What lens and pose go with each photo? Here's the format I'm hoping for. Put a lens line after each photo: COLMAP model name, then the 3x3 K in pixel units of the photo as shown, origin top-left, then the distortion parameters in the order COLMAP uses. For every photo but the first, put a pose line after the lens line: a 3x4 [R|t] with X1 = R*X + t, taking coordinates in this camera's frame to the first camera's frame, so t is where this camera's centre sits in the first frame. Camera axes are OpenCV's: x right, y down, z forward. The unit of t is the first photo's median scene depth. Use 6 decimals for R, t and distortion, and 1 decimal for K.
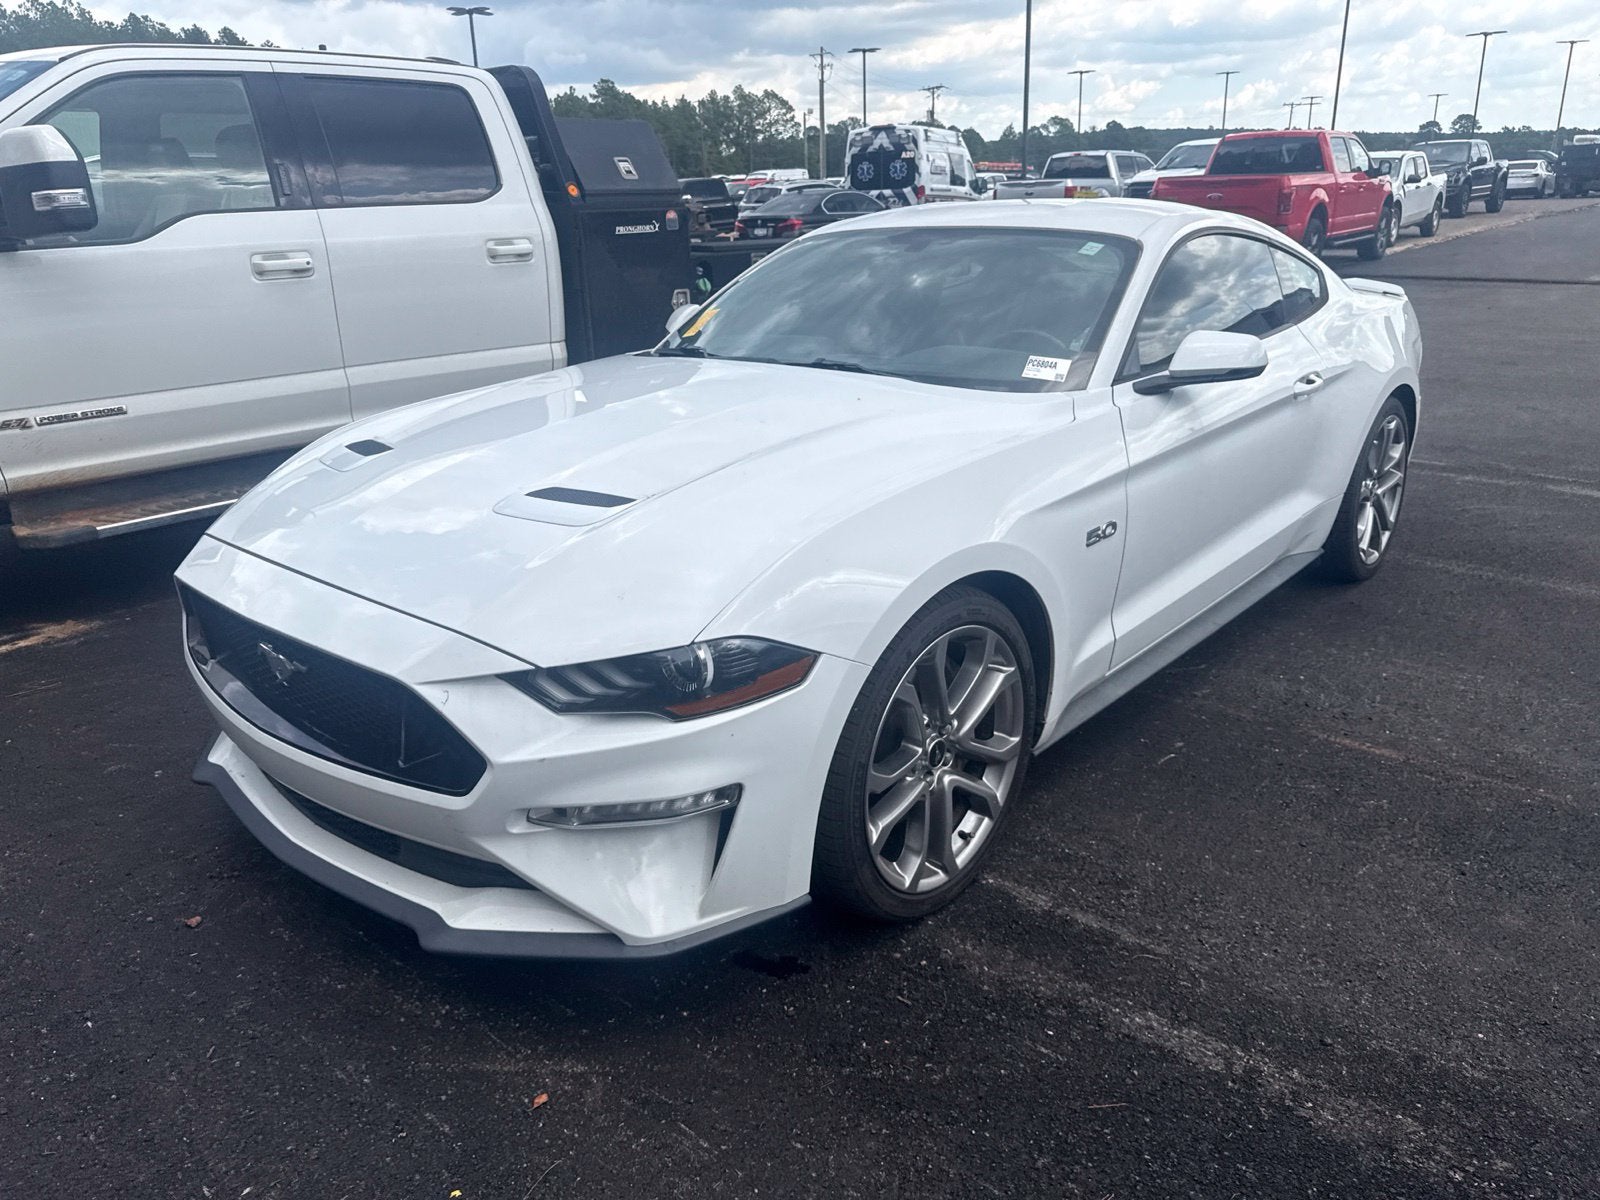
lens RADIAL K [[1263.3, 0, 858.7], [0, 1263.3, 600.7], [0, 0, 1]] dist [0.004381, 0.002425]
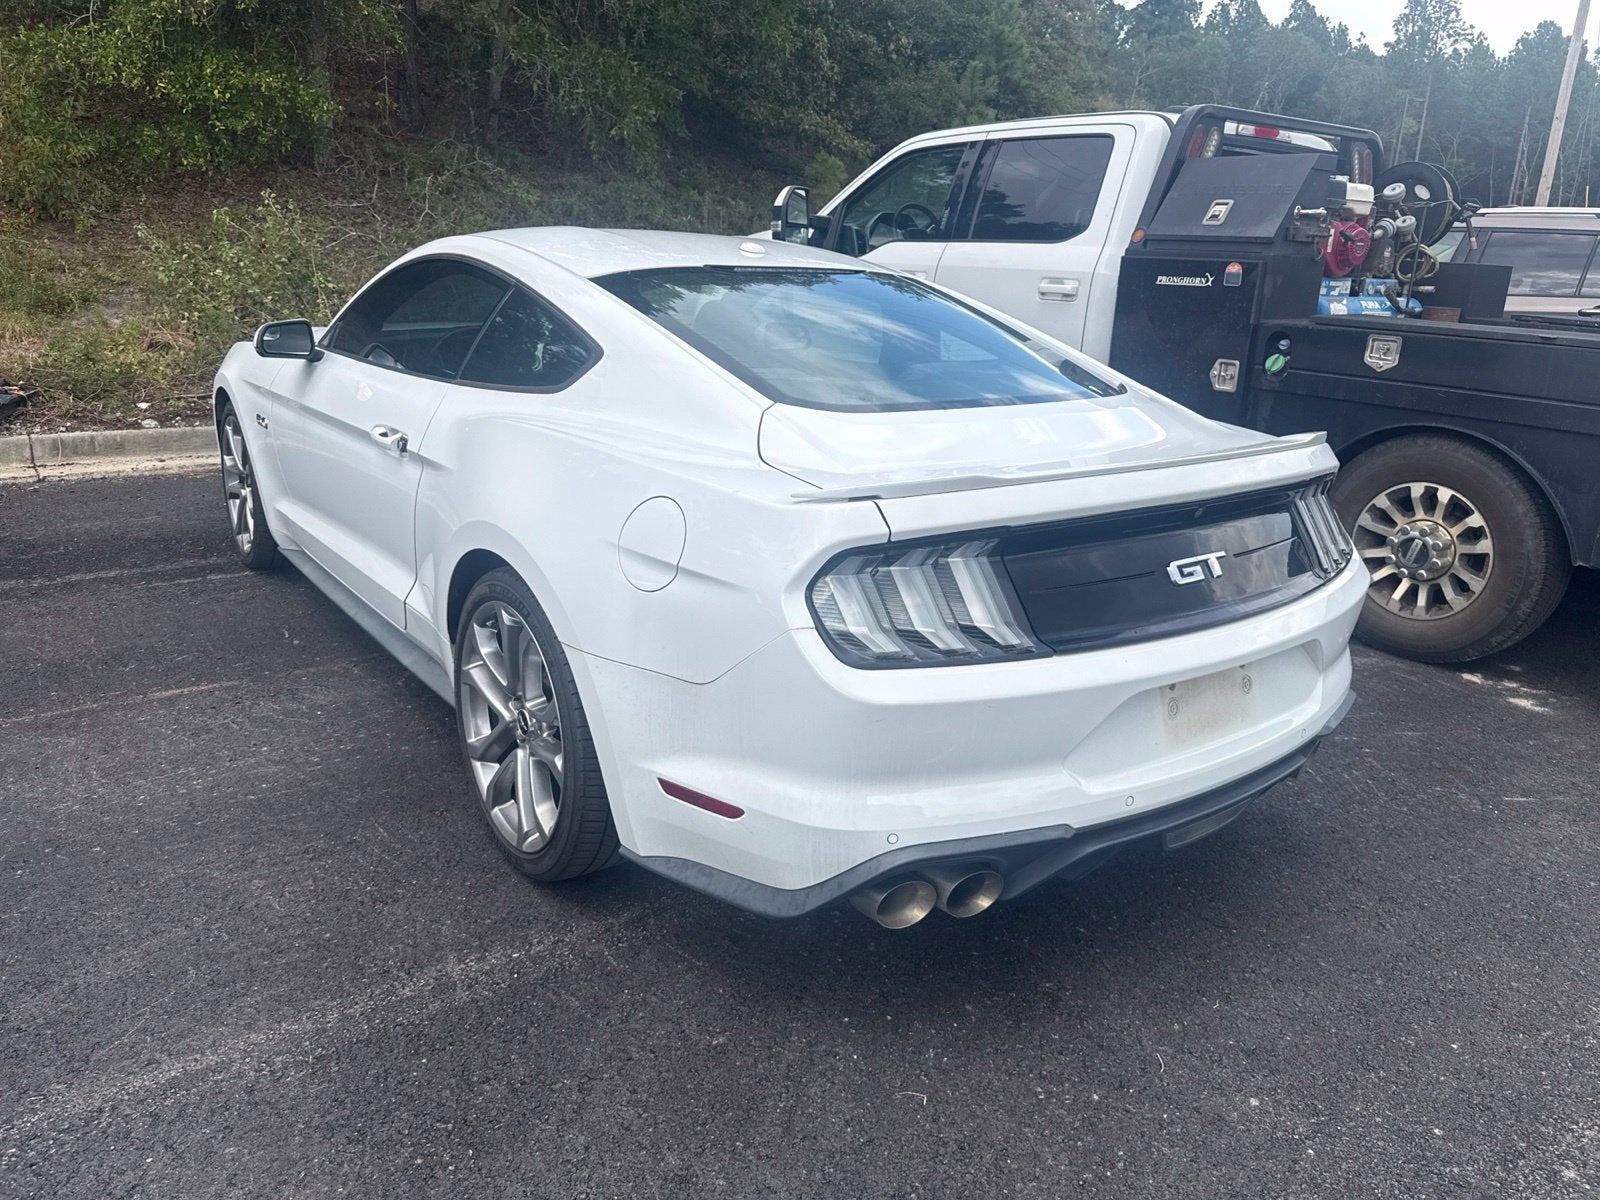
lens RADIAL K [[1263.3, 0, 858.7], [0, 1263.3, 600.7], [0, 0, 1]] dist [0.004381, 0.002425]
pose [[-0.304585, 0.275149, -0.911878, 0.839872], [-0.309291, 0.876916, 0.367909, -0.391548], [0.900870, 0.394095, -0.181995, 1.159556]]
